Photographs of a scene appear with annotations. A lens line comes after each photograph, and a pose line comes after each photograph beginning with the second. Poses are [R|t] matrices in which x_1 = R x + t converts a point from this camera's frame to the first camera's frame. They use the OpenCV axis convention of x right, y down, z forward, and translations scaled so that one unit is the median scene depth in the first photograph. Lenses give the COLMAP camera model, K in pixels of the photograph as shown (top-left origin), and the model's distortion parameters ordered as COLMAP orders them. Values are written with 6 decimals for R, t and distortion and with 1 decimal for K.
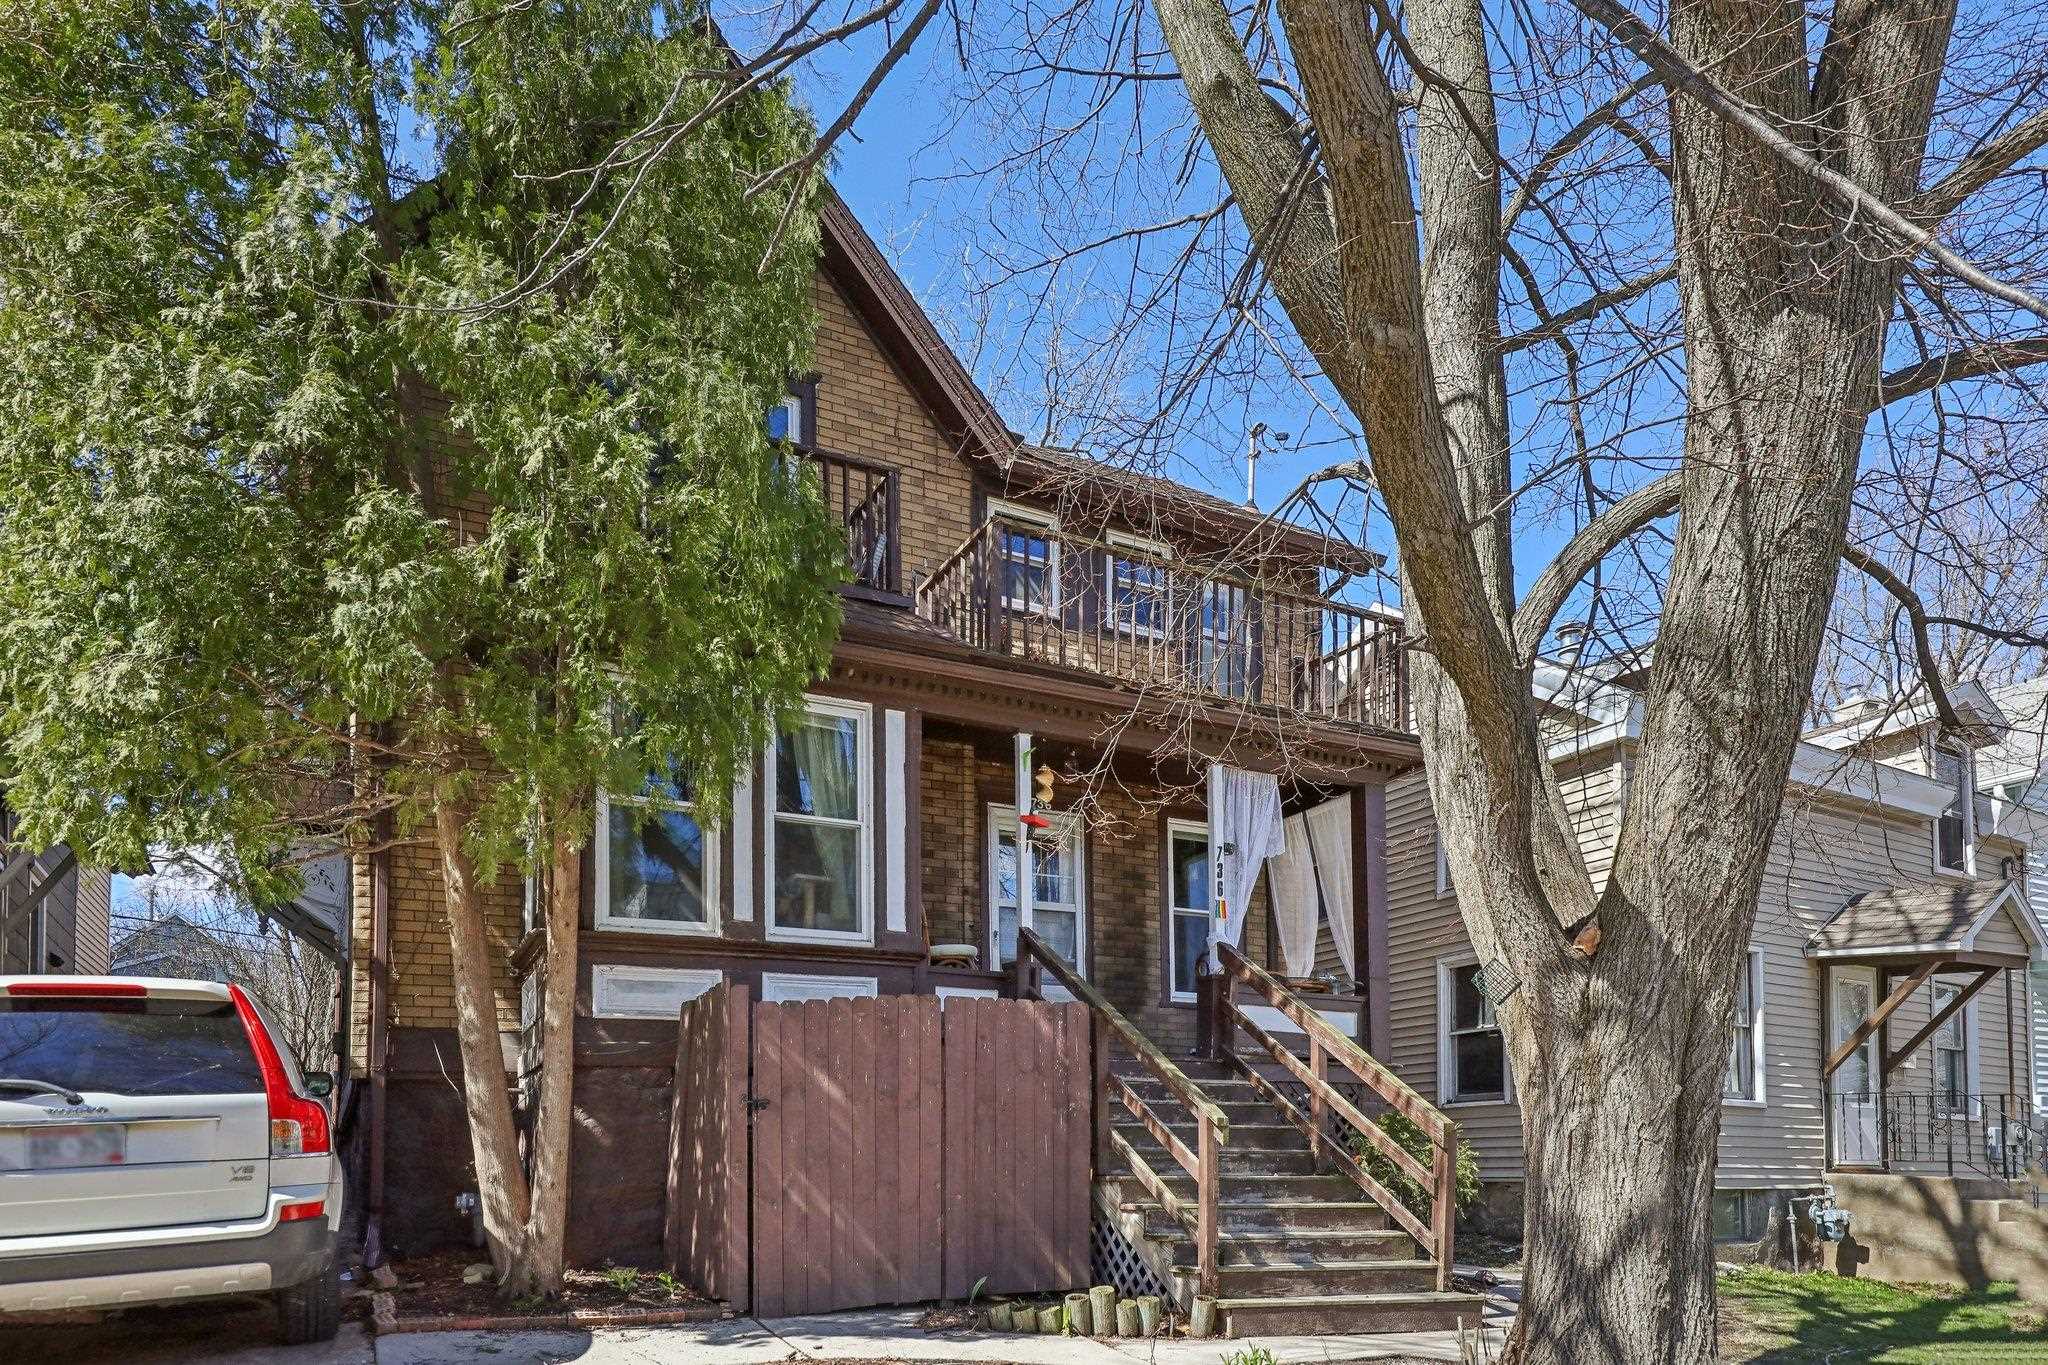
lens RADIAL K [[1302.8, 0, 1064.4], [0, 1302.8, 746.3], [0, 0, 1]] dist [0.068617, -0.000210]
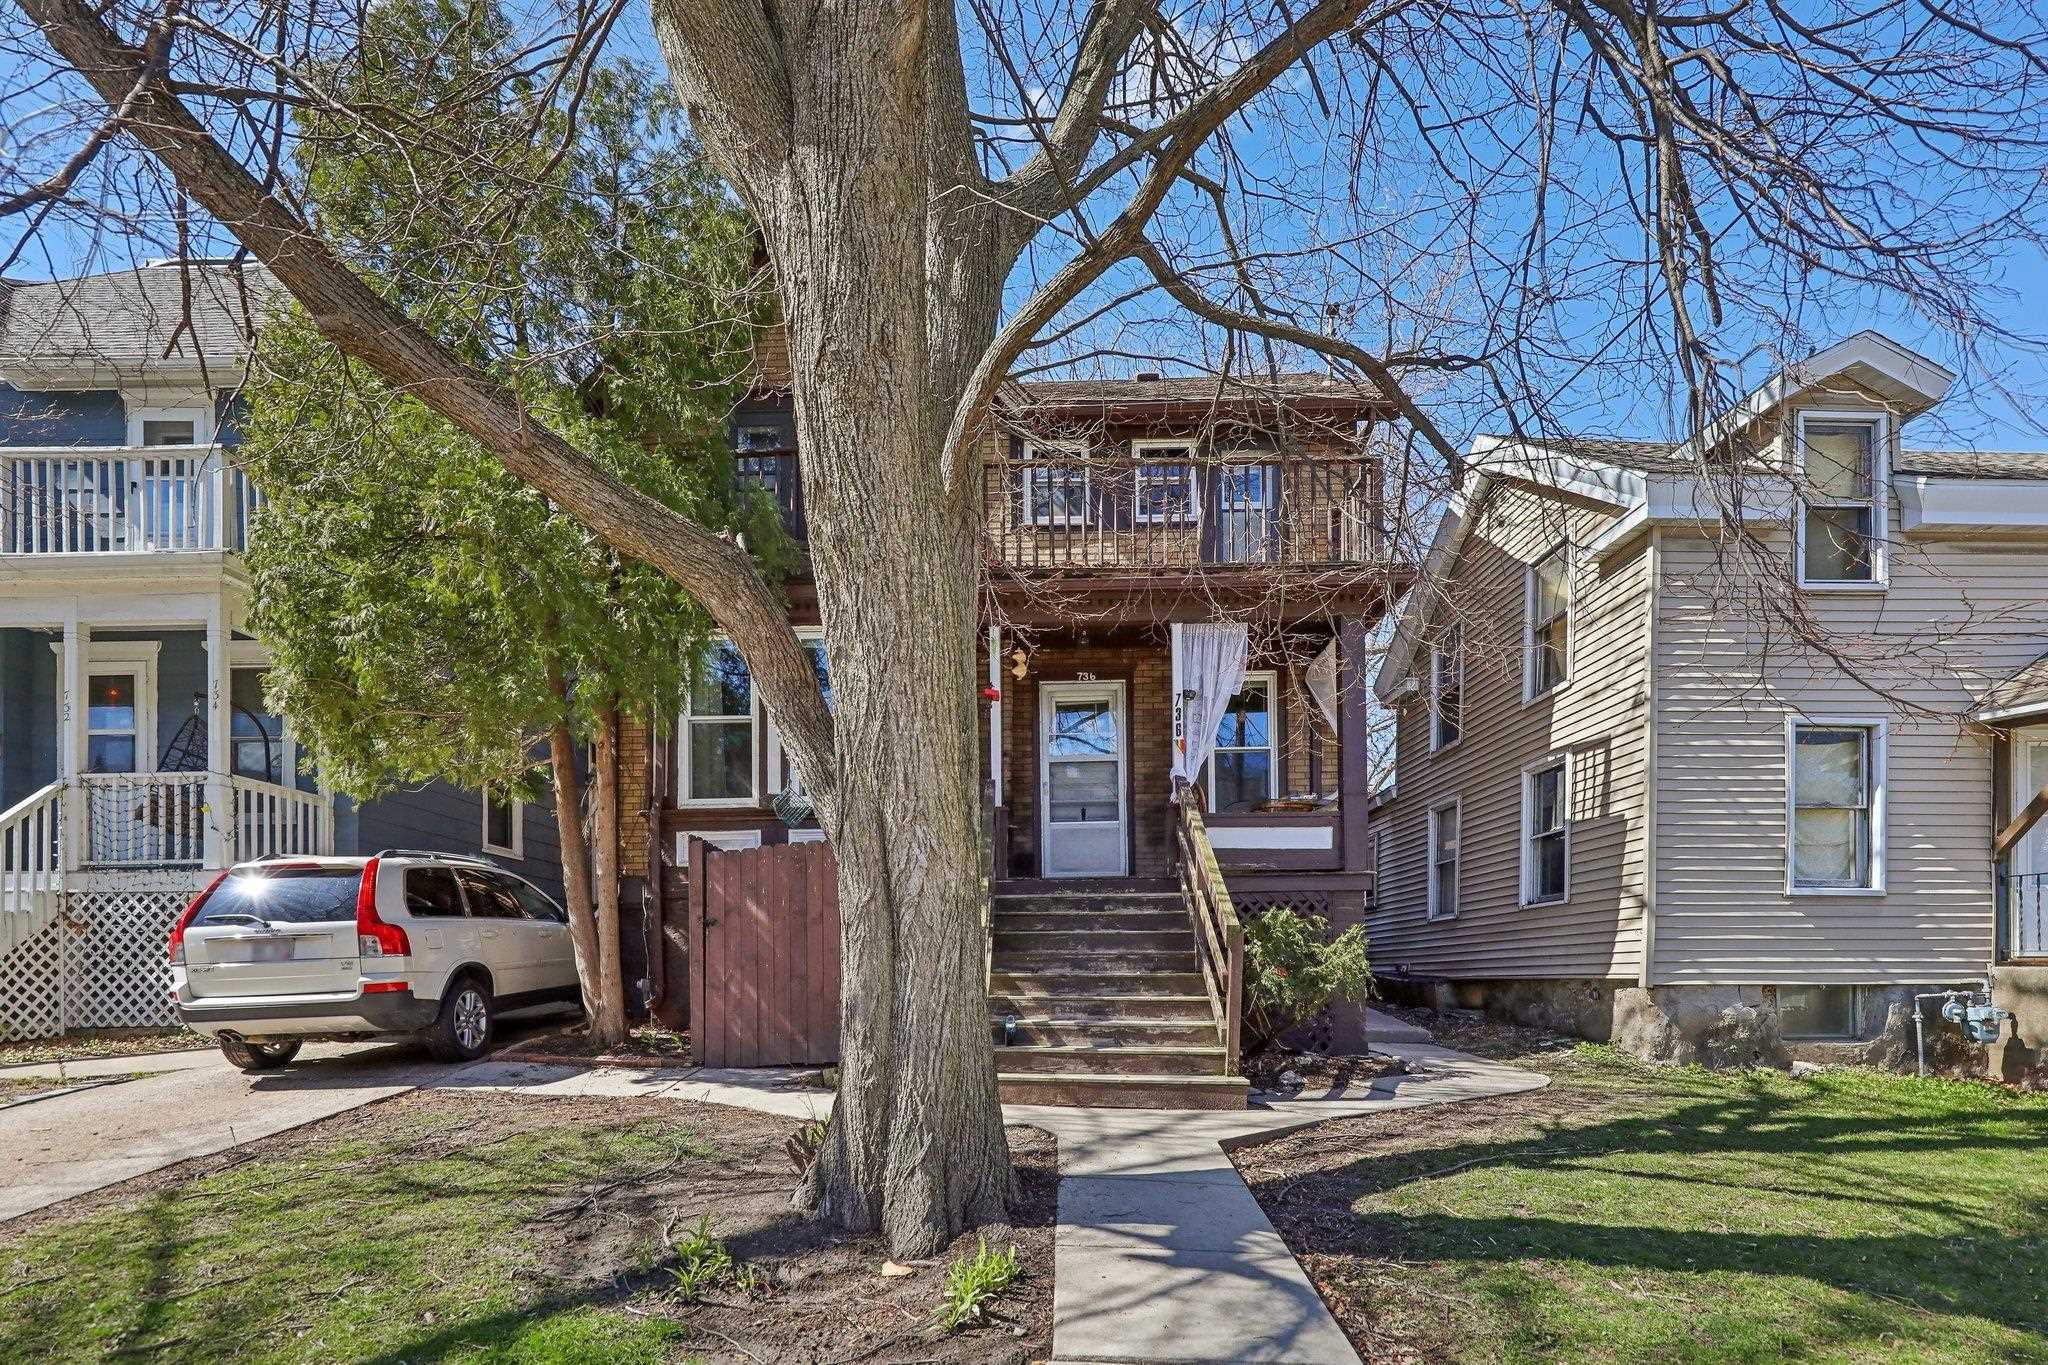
lens RADIAL K [[1013.7, 0, 1024.0], [0, 1013.7, 682.5], [0, 0, 1]] dist [0.013502, 0.000261]
pose [[0.861292, -0.135926, -0.489592, 0.554693], [0.155142, 0.987891, -0.001343, 0.059329], [0.483847, -0.074800, 0.871950, 0.191612]]
